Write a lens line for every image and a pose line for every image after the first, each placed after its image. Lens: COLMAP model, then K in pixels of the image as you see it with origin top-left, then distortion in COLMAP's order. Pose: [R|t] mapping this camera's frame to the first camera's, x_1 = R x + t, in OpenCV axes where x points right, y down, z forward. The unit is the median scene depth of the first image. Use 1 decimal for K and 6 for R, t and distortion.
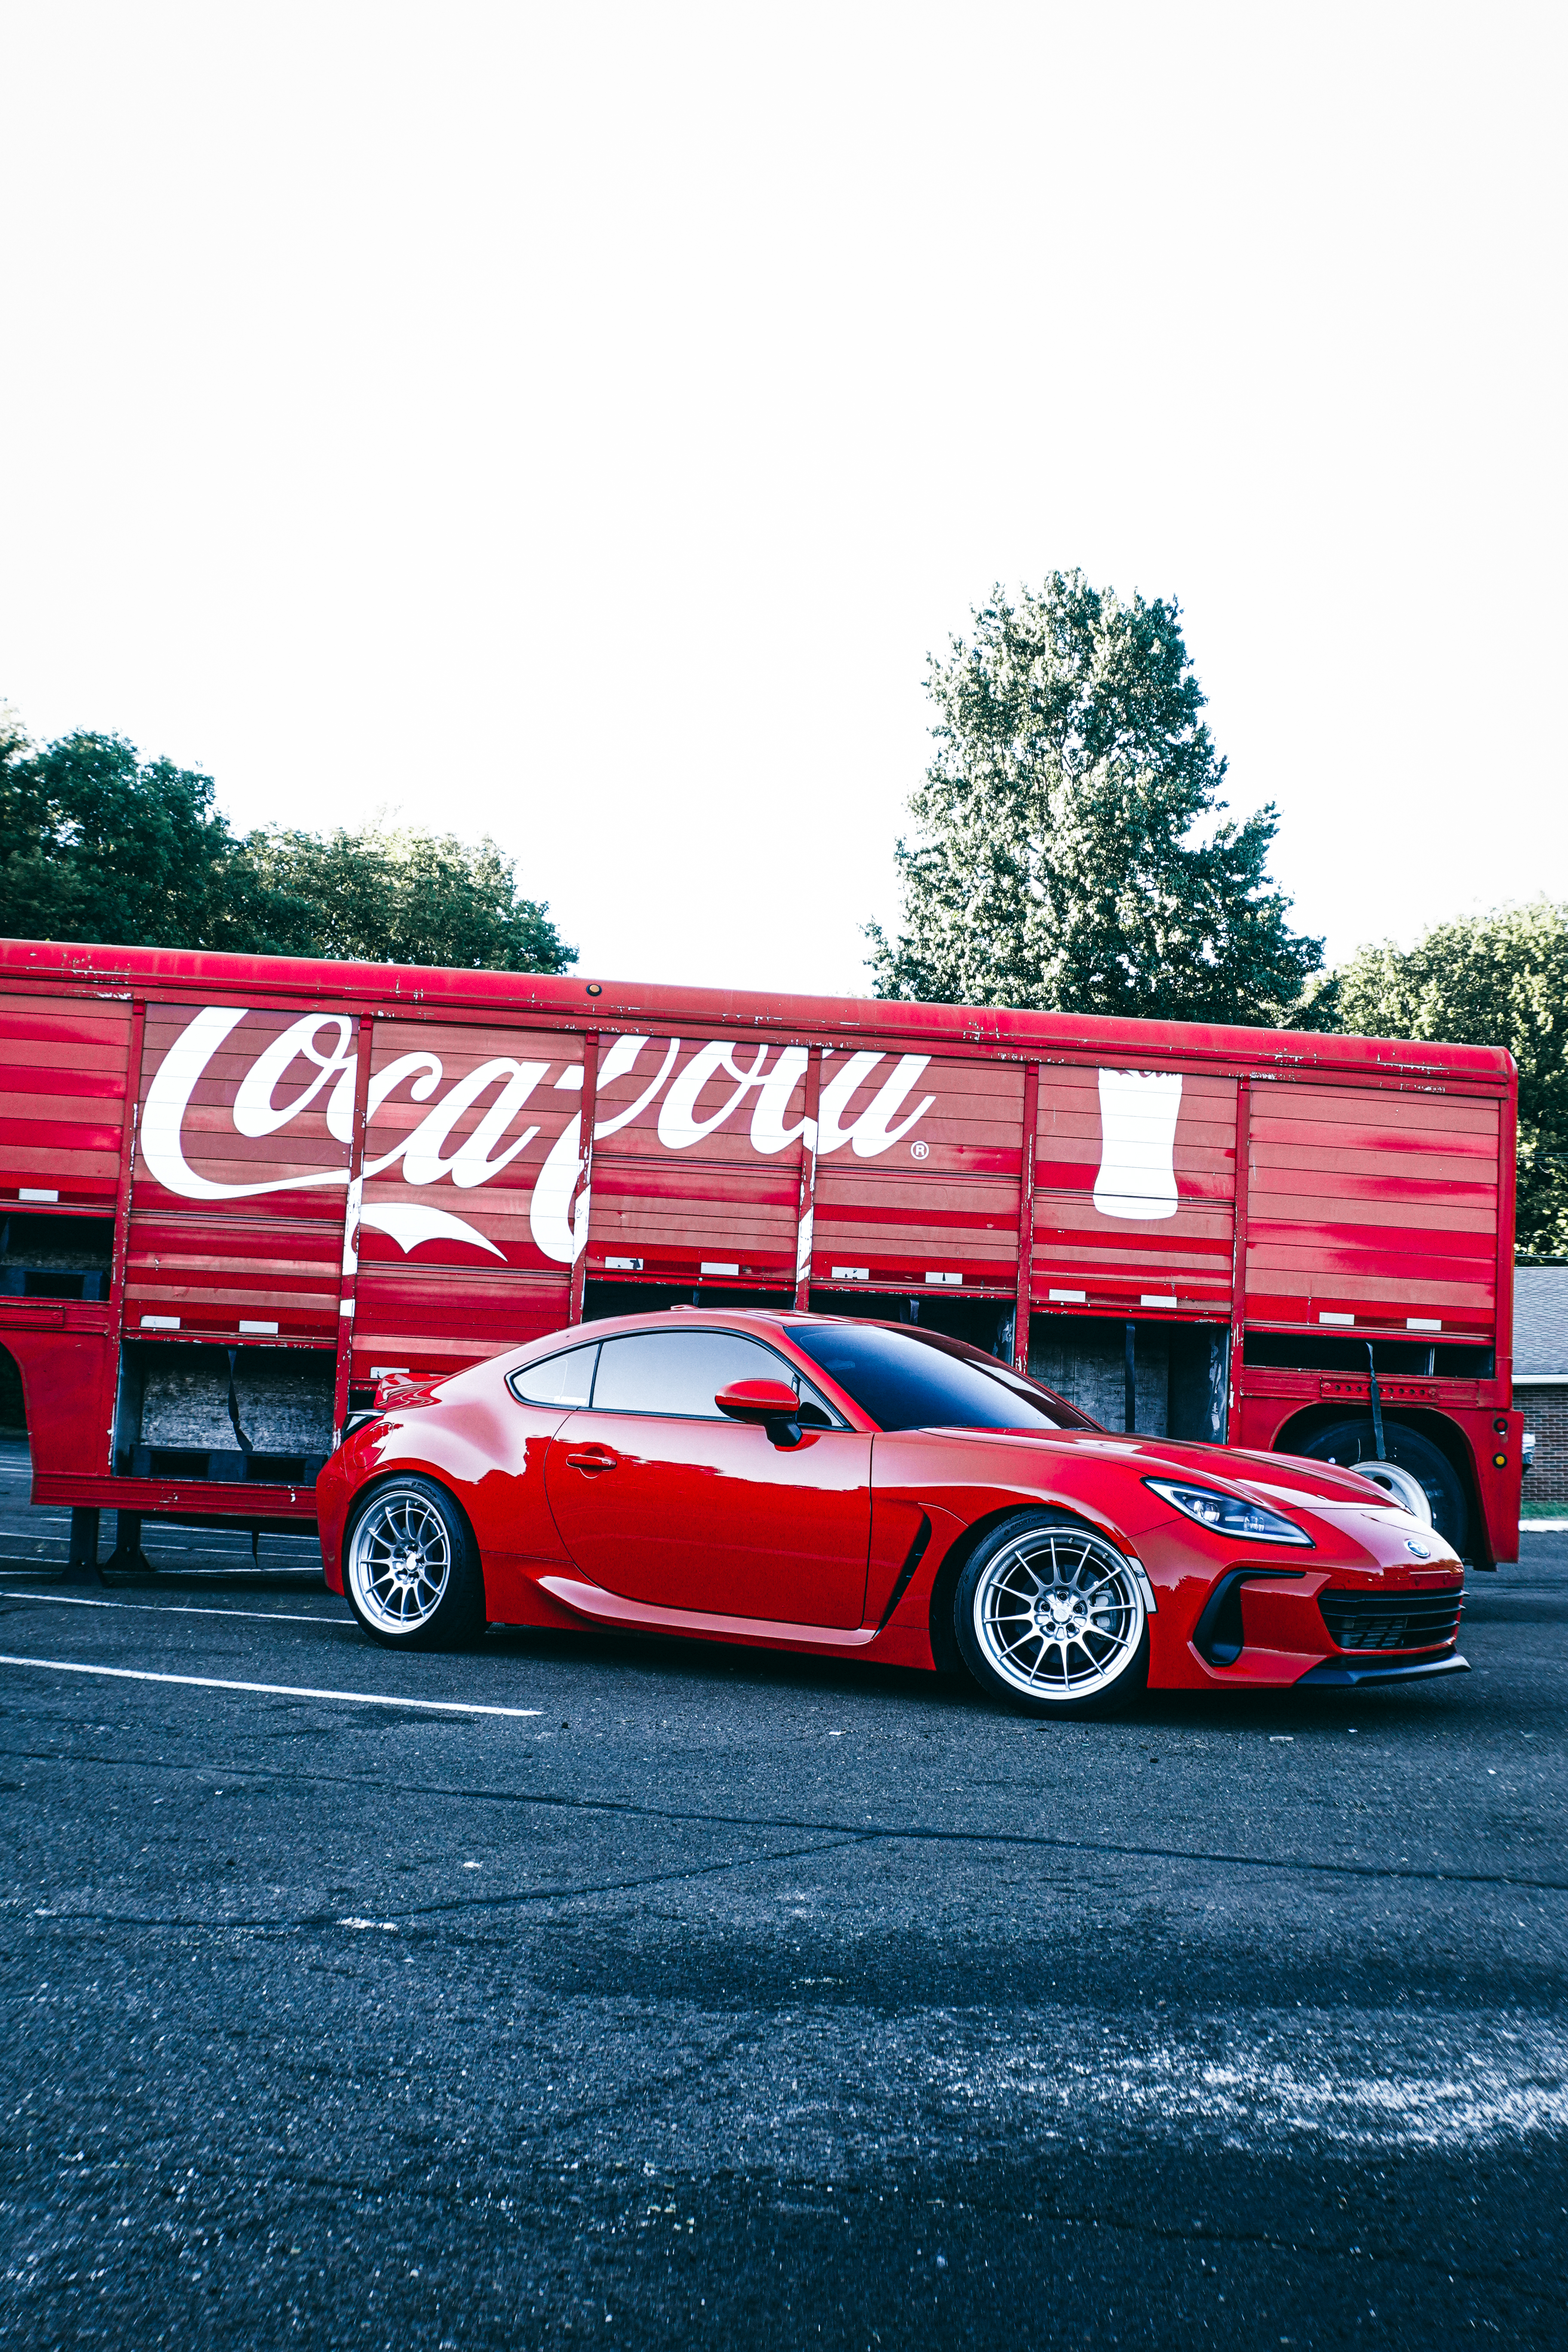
lens RADIAL K [[2673.6, 0, 780.0], [0, 2673.6, 1125.3], [0, 0, 1]] dist [-0.166490, 0.004483]
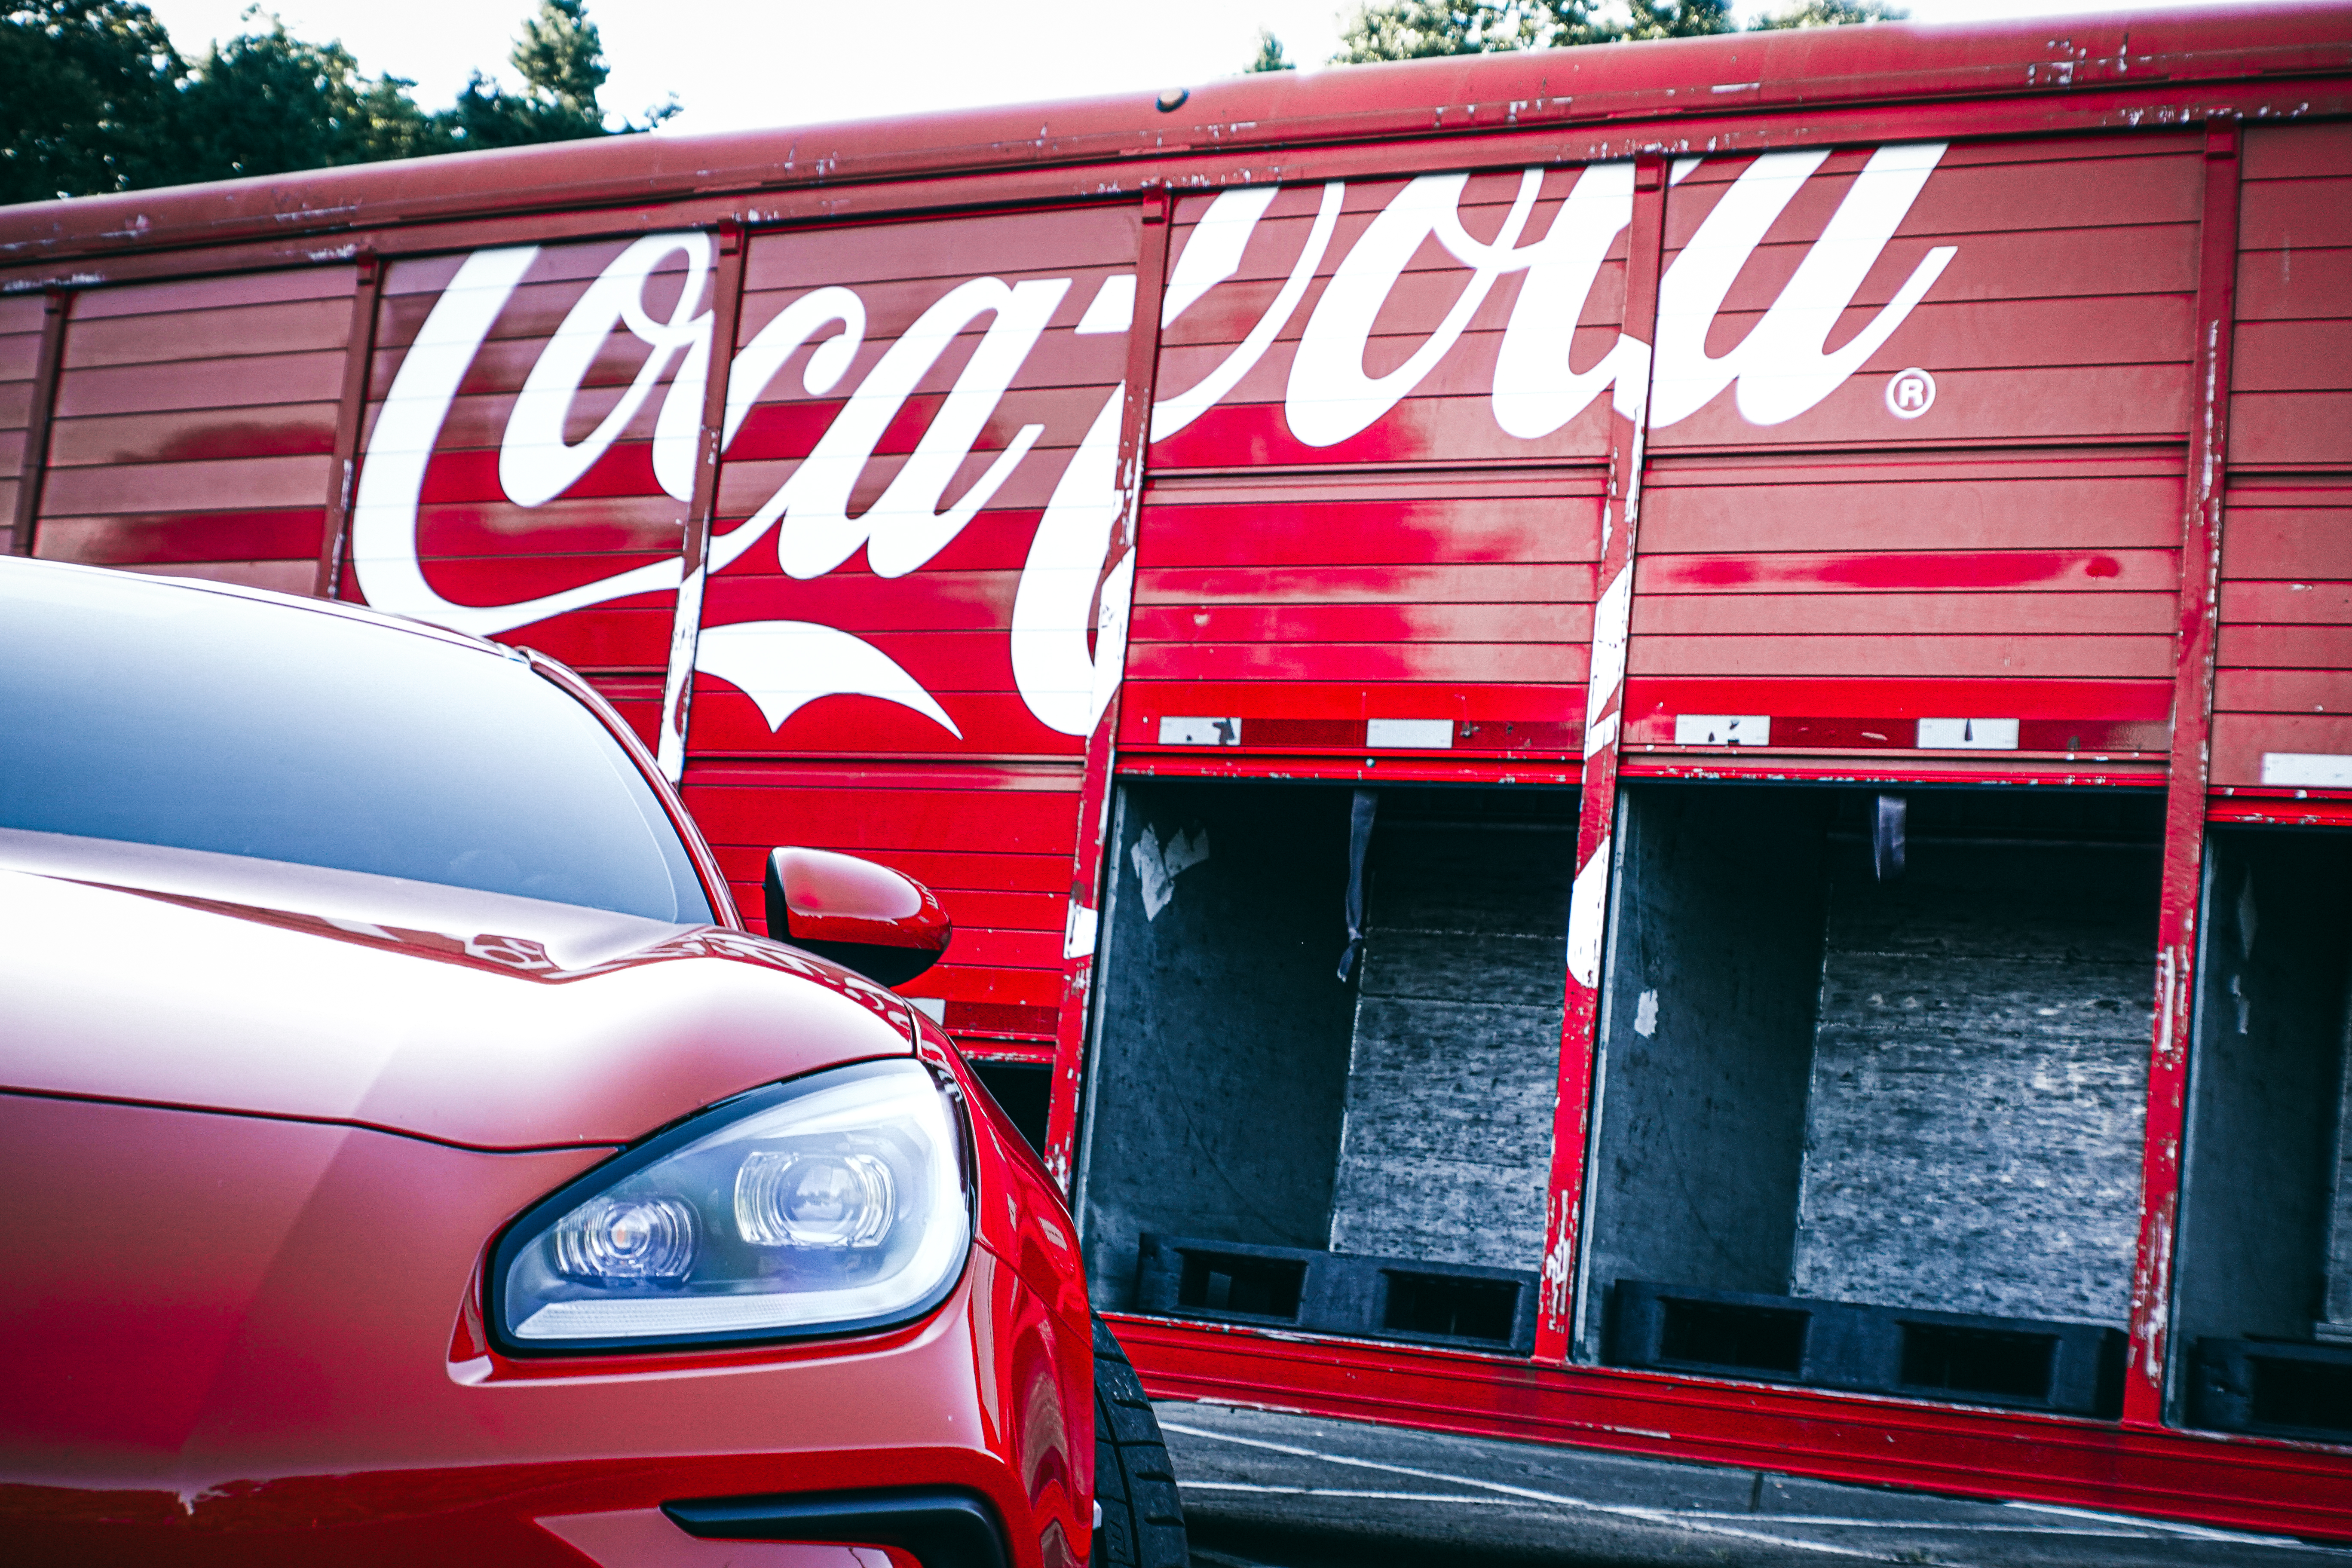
lens RADIAL K [[3643.1, 0, 1091.3], [0, 3643.1, 788.8], [0, 0, 1]] dist [-0.166955, 0.014126]
pose [[0.774188, -0.046838, -0.631221, 0.279502], [0.015082, 0.998340, -0.055581, 0.090759], [0.632777, 0.033510, 0.773609, 0.553392]]
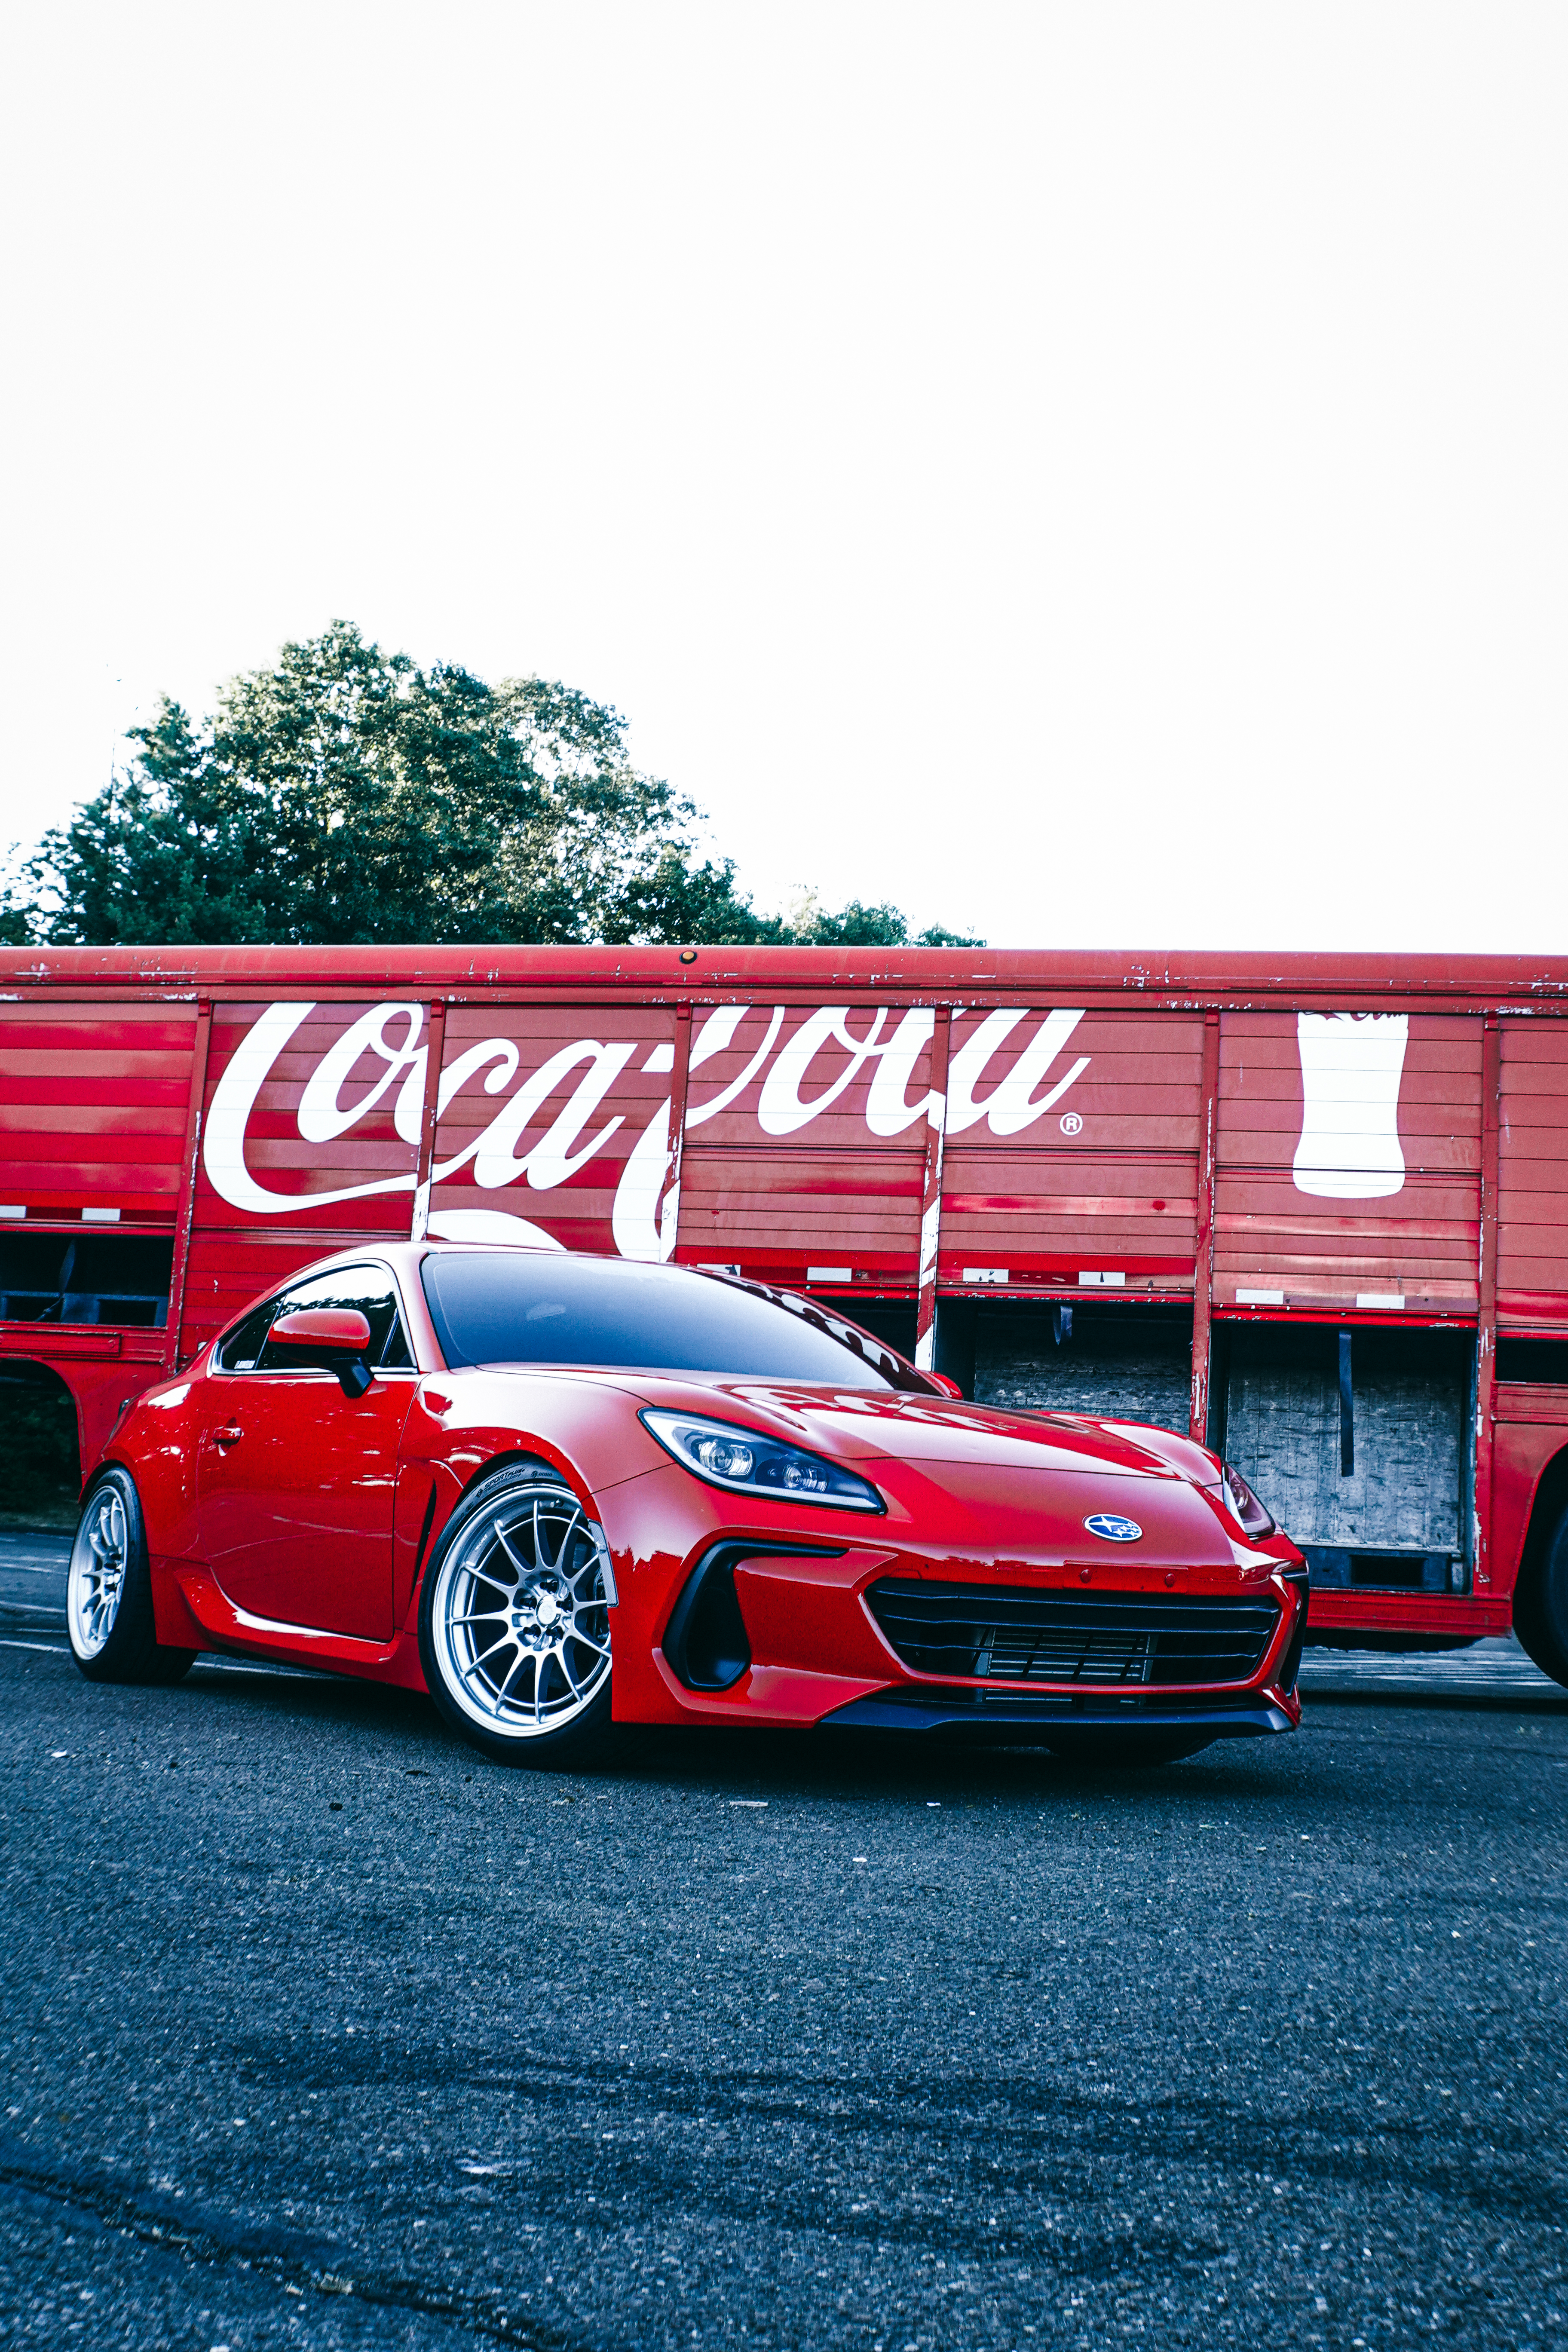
lens RADIAL K [[2530.1, 0, 784.0], [0, 2530.1, 1176.0], [0, 0, 1]] dist [-0.094889, 0.002262]
pose [[0.939742, -0.046298, -0.338735, 0.234079], [0.029115, 0.998026, -0.055637, 0.066579], [0.340642, 0.042423, 0.939235, 0.247280]]
